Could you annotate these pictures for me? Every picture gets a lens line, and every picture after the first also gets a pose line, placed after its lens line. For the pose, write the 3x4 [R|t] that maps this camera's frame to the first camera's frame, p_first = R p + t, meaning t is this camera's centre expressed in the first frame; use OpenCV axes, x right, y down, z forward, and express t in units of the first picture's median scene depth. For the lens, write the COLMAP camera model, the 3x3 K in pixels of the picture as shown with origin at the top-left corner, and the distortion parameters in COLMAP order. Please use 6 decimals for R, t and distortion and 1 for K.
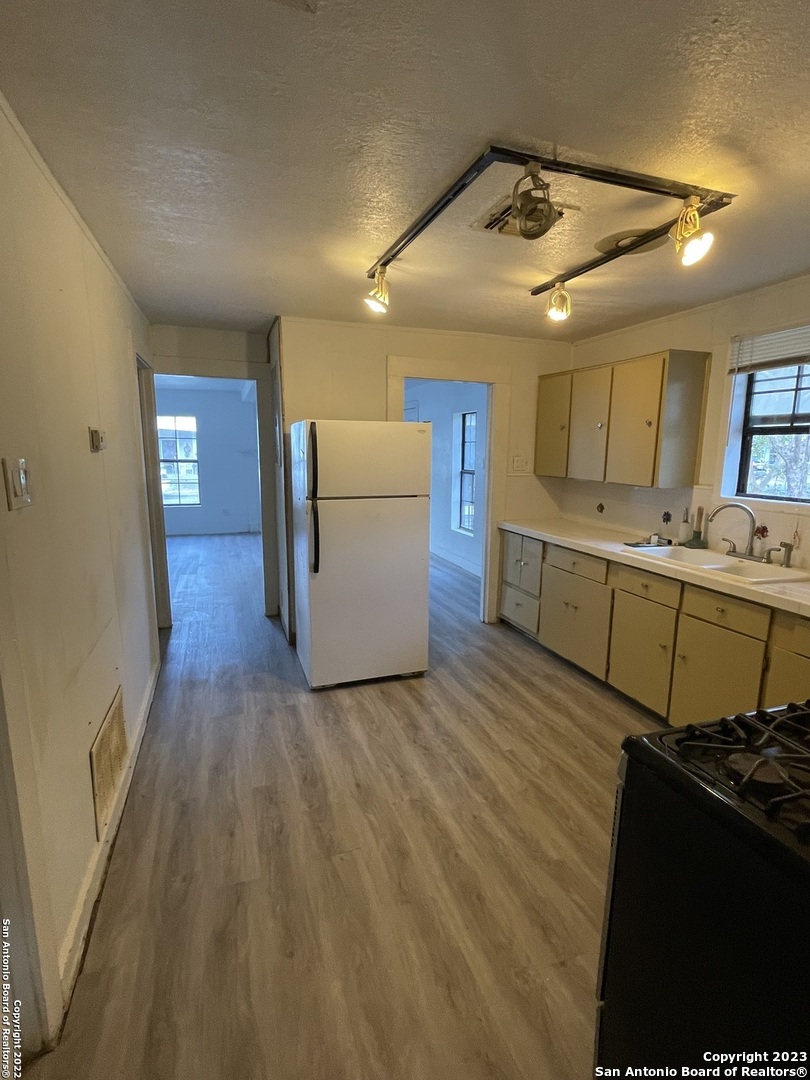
lens RADIAL K [[531.2, 0, 407.2], [0, 531.2, 541.3], [0, 0, 1]] dist [-0.000475, -0.000597]
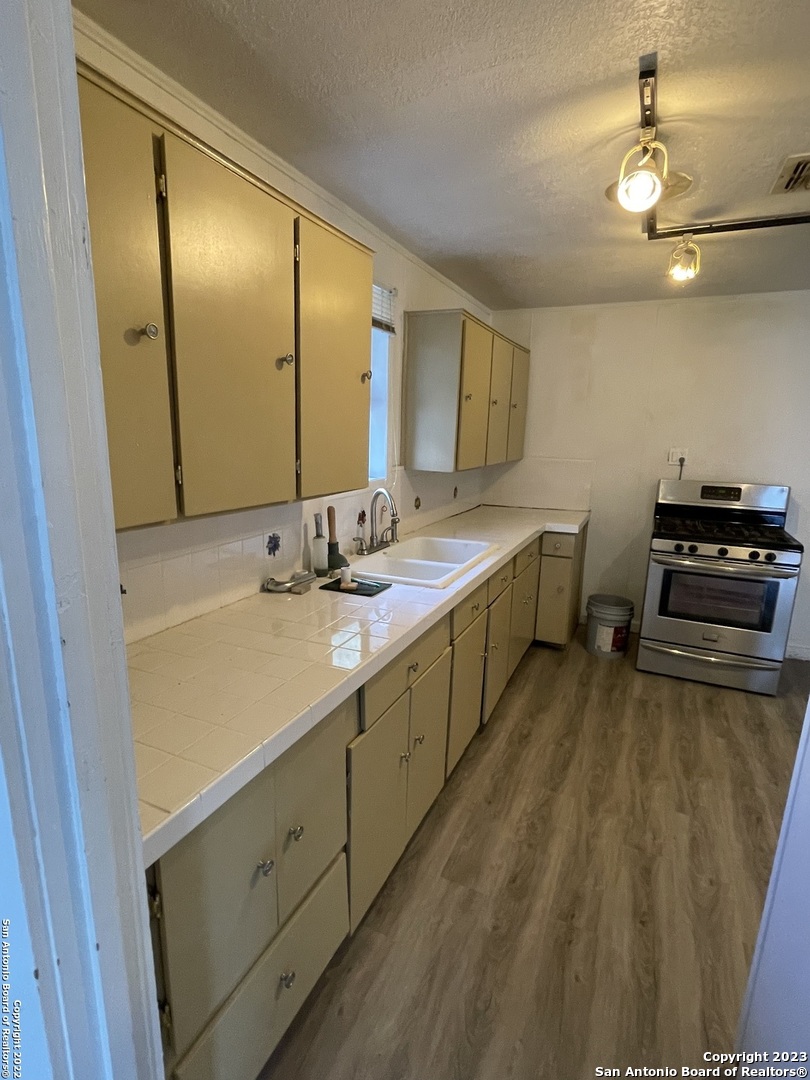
lens RADIAL K [[531.2, 0, 407.2], [0, 531.2, 541.3], [0, 0, 1]] dist [-0.000475, -0.000597]
pose [[-0.716371, -0.173482, 0.675809, 0.016033], [0.090761, 0.937195, 0.336789, -0.262609], [-0.691792, 0.302603, -0.655634, 1.493190]]
